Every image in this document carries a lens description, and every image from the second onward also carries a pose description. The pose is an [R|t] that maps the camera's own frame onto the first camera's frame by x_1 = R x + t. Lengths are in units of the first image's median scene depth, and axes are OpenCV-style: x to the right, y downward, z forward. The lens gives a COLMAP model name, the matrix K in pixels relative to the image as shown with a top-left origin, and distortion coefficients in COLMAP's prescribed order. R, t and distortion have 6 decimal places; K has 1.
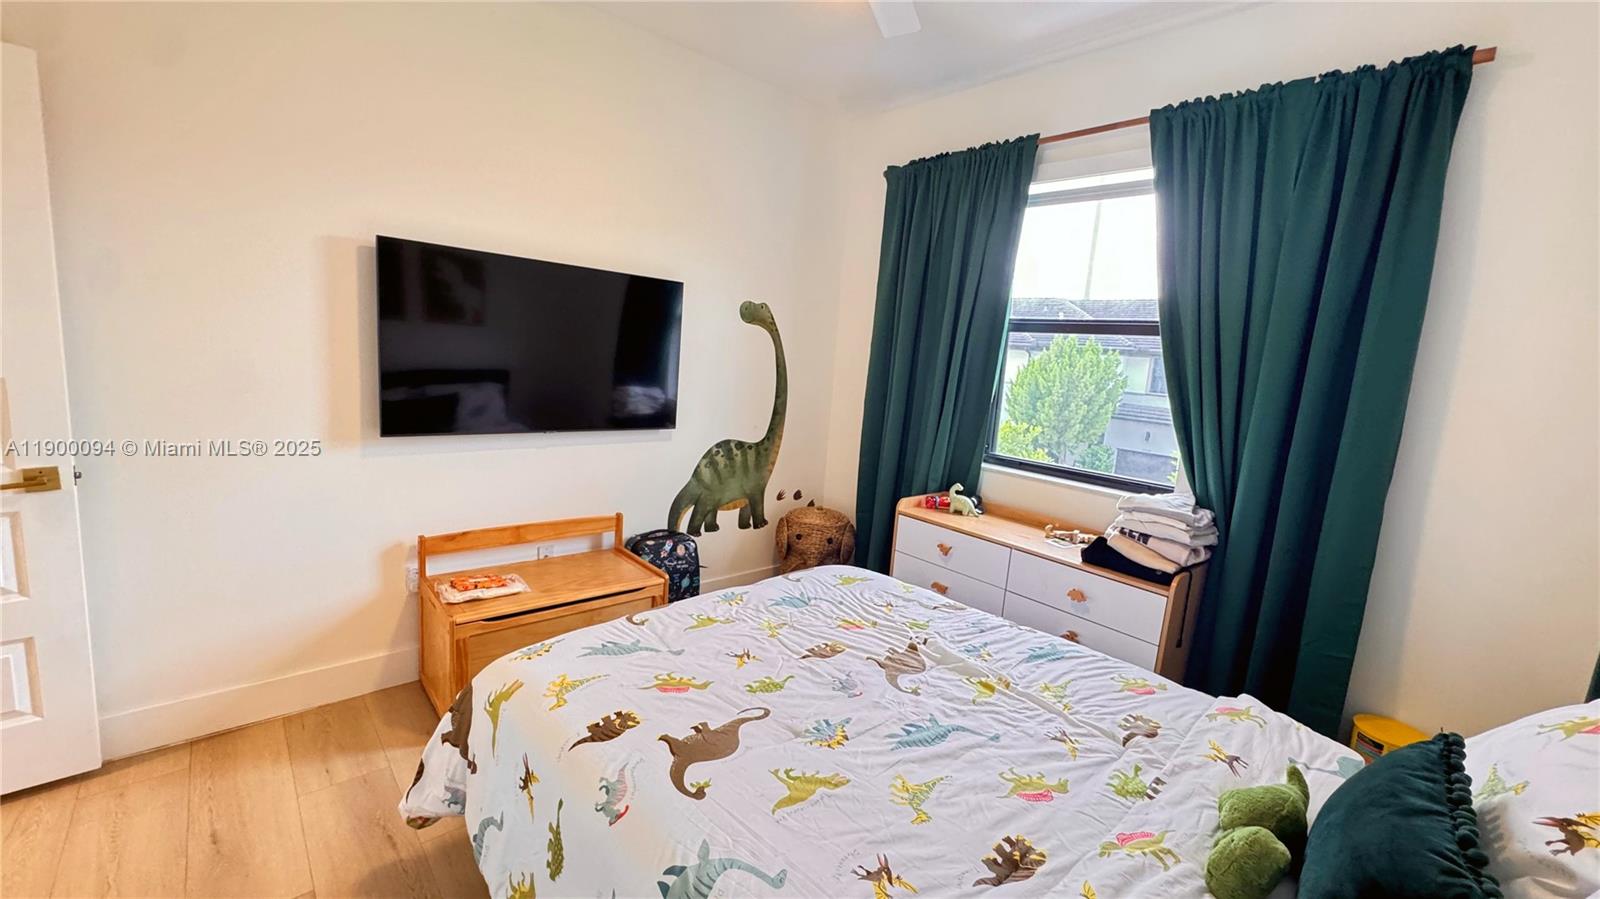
lens RADIAL K [[642.5, 0, 793.3], [0, 642.5, 448.1], [0, 0, 1]] dist [-0.001591, -0.000966]
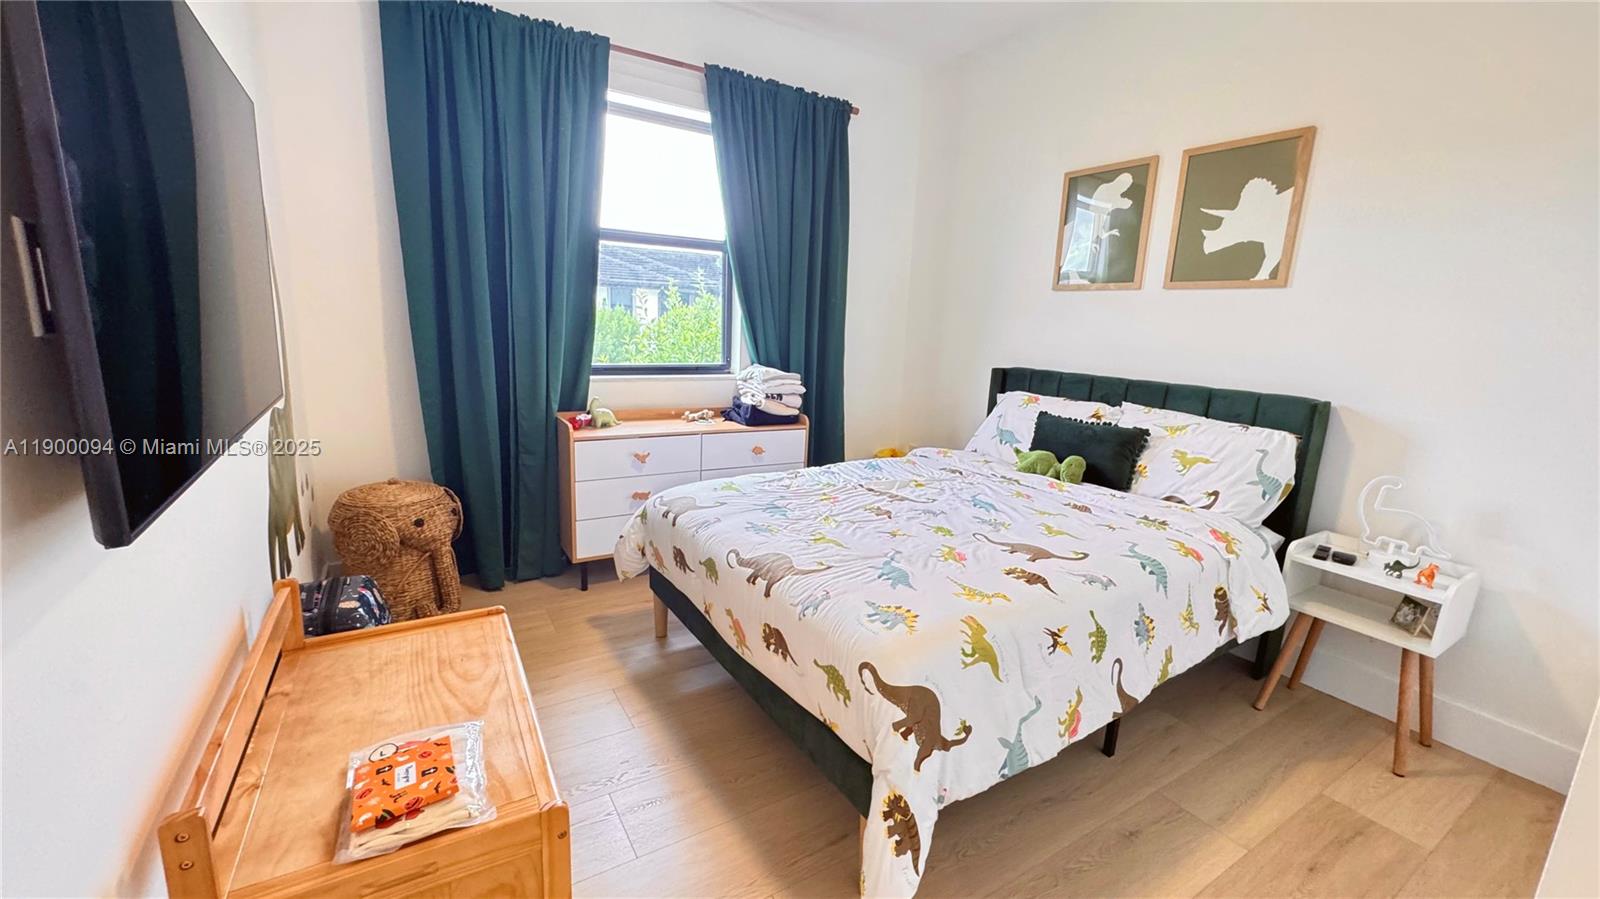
lens RADIAL K [[642.5, 0, 799.1], [0, 642.5, 451.6], [0, 0, 1]] dist [-0.001591, -0.000966]
pose [[0.176156, -0.263278, 0.948501, -0.883232], [0.119654, 0.962151, 0.244845, -0.093862], [-0.977063, 0.070361, 0.200991, 0.694889]]
